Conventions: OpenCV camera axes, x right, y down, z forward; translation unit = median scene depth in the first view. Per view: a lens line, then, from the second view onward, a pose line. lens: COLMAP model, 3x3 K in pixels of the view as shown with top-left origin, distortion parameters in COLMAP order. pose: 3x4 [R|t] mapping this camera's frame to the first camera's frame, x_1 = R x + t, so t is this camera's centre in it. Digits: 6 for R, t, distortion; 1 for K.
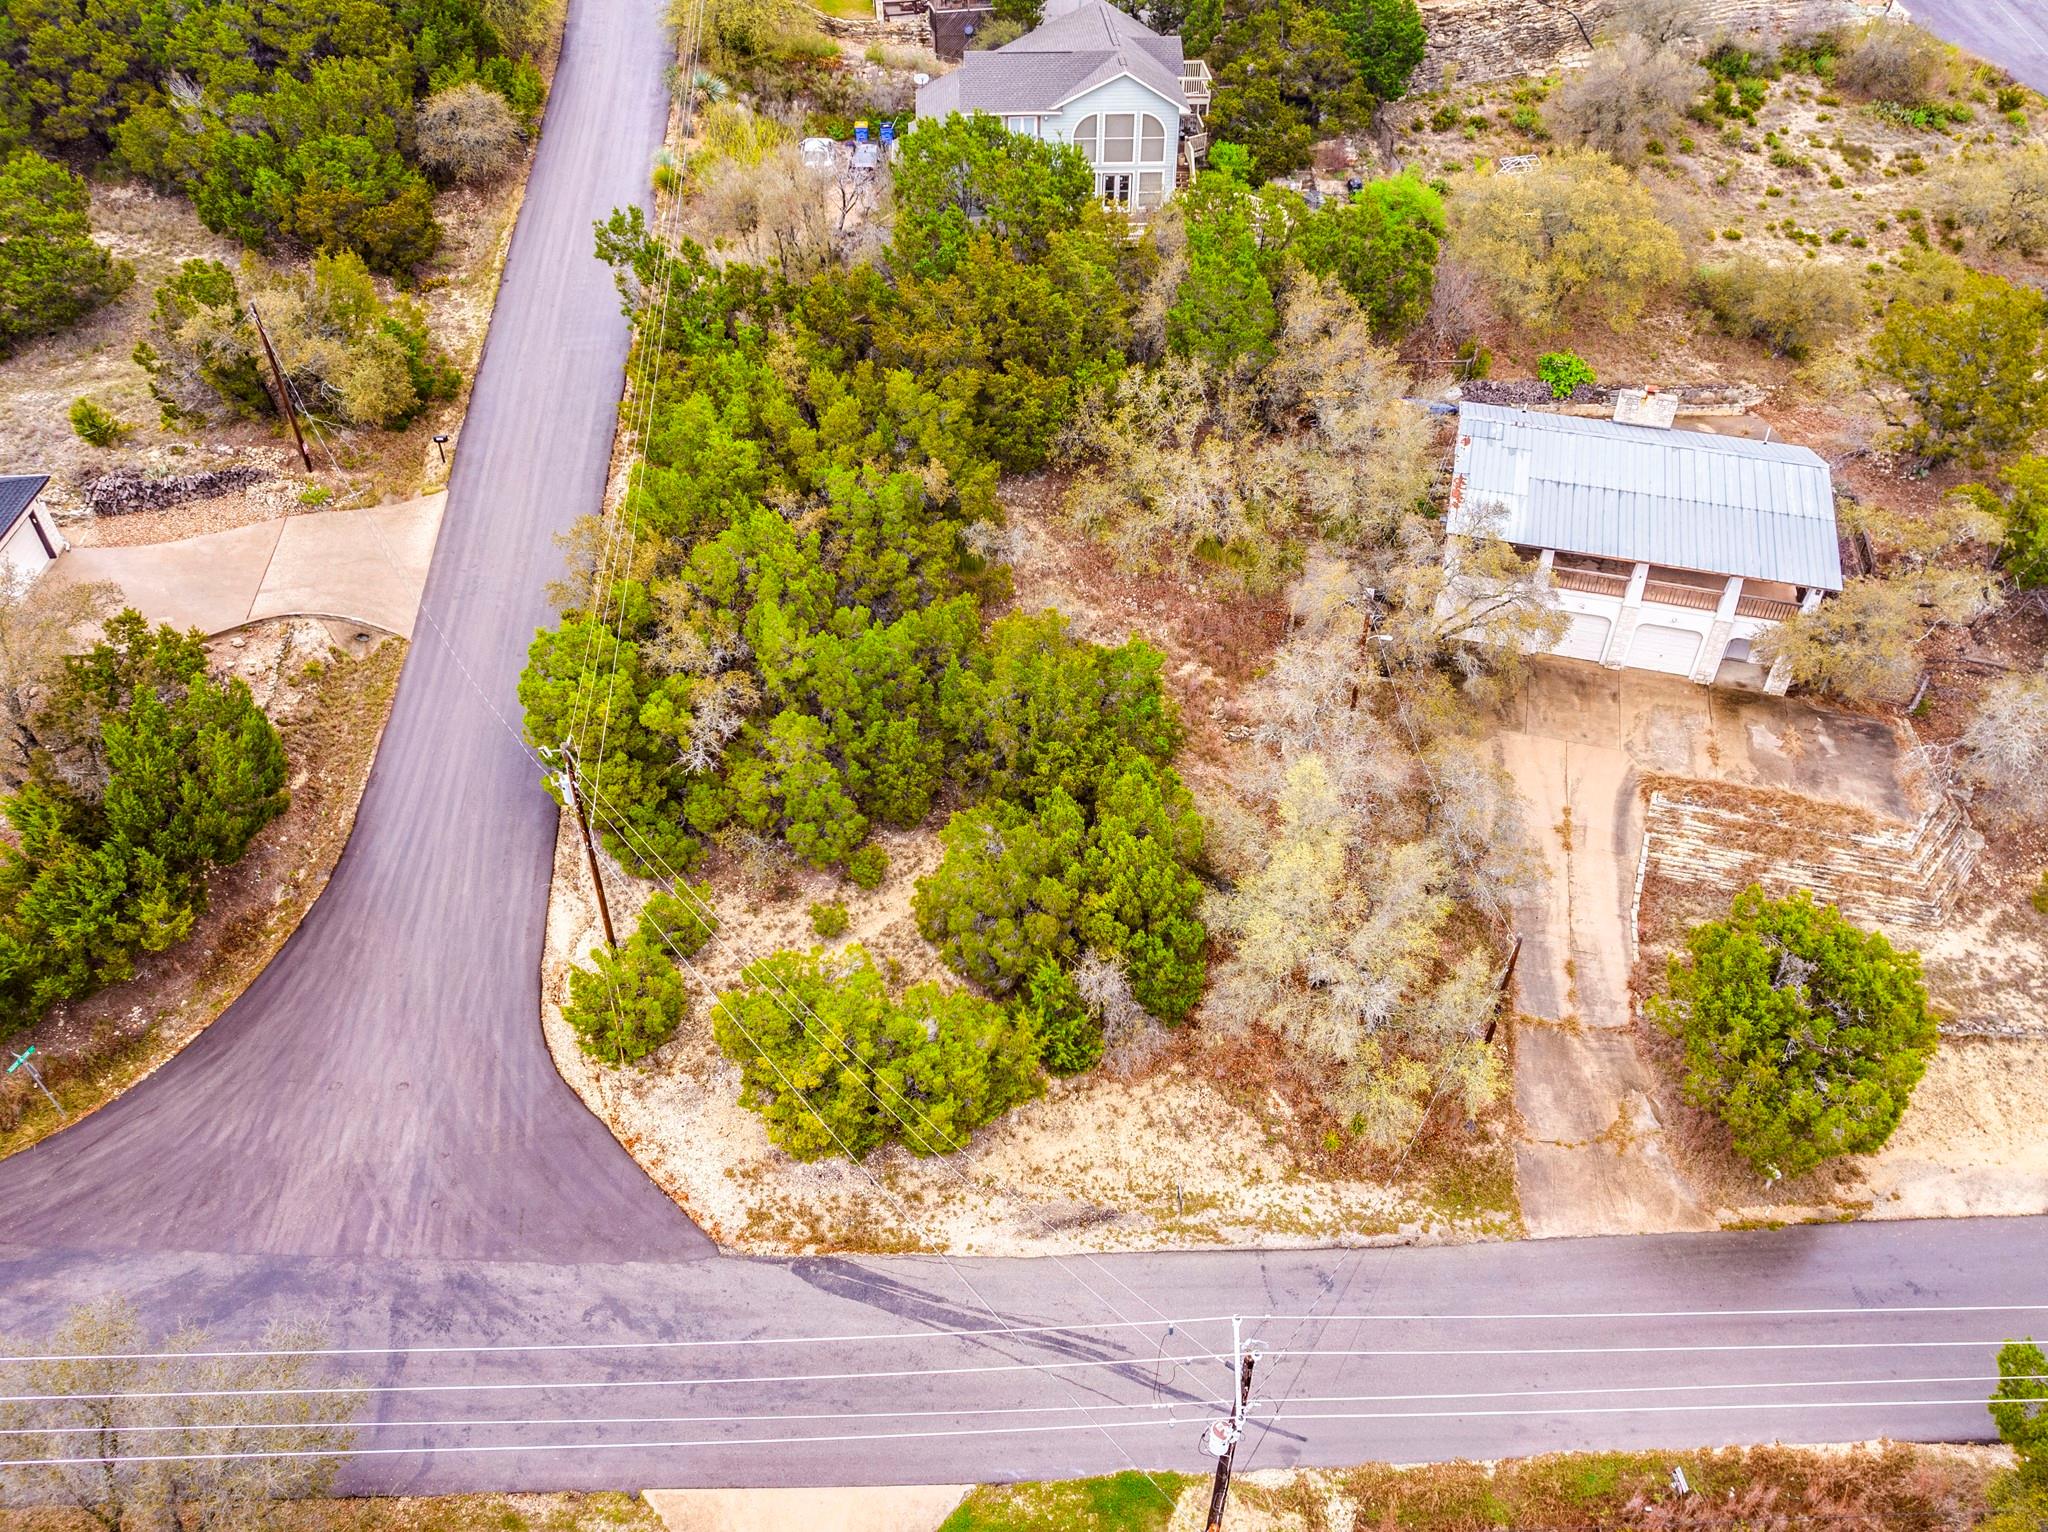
lens RADIAL K [[1476.2, 0, 1024.0], [0, 1476.2, 766.0], [0, 0, 1]] dist [-0.042894, -0.001753]
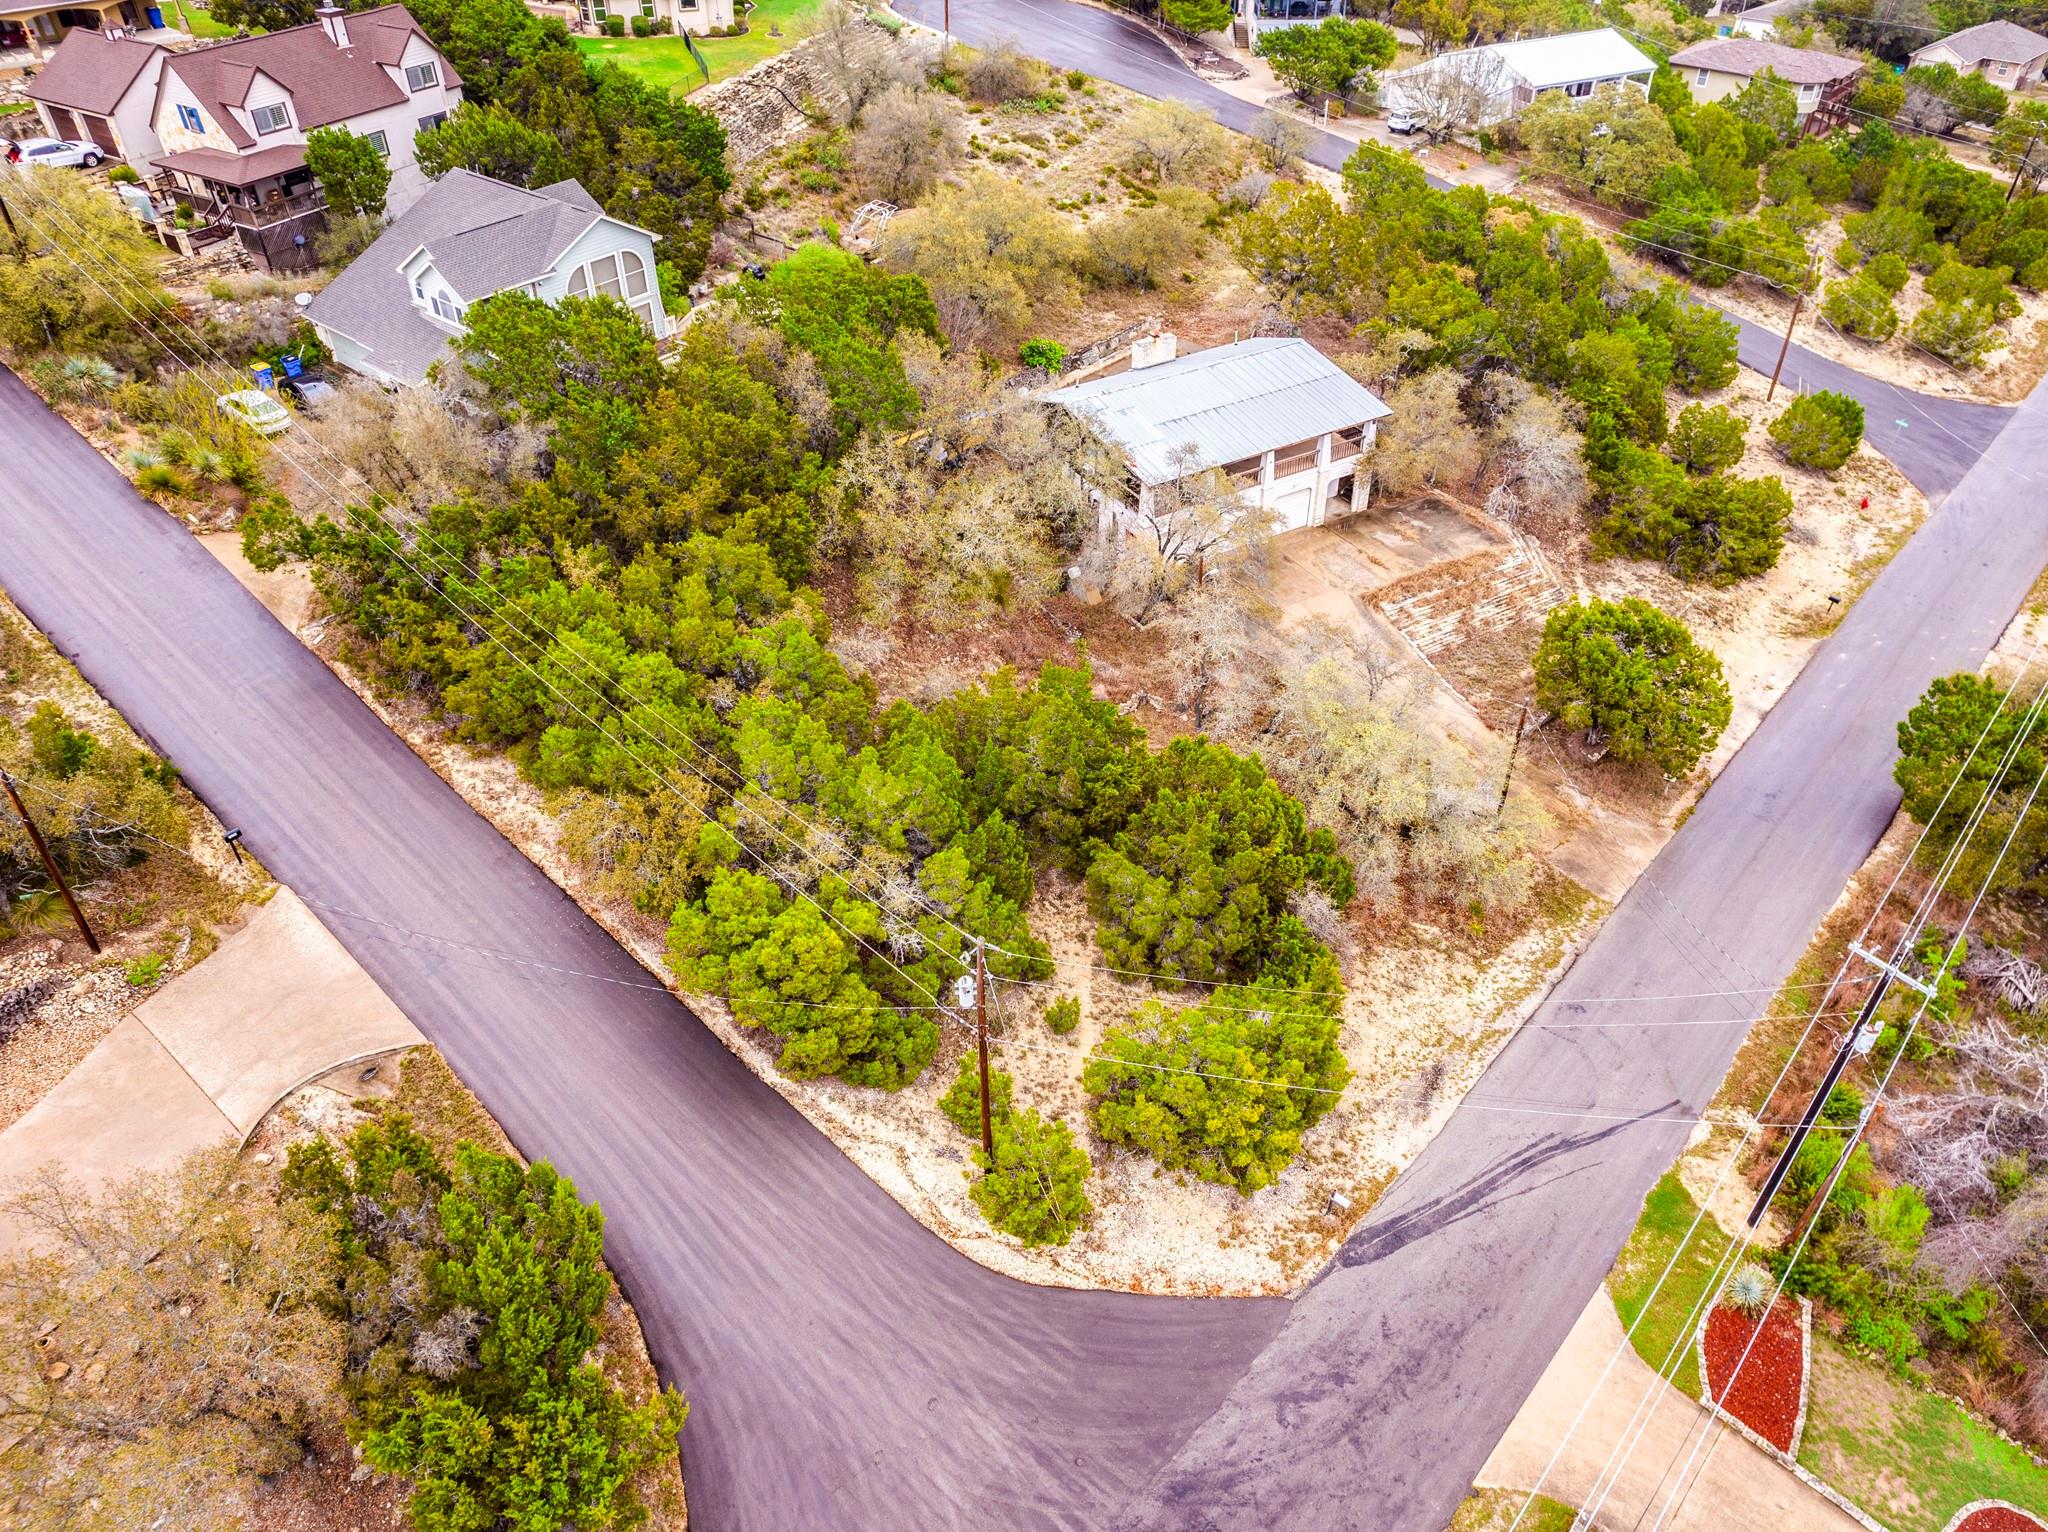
lens RADIAL K [[1420.1, 0, 1047.8], [0, 1420.1, 766.3], [0, 0, 1]] dist [-0.044077, 0.006633]
pose [[0.708723, -0.459413, 0.535399, -0.566364], [0.484418, 0.868621, 0.104104, -0.145106], [-0.512885, 0.185576, 0.838159, 0.162459]]
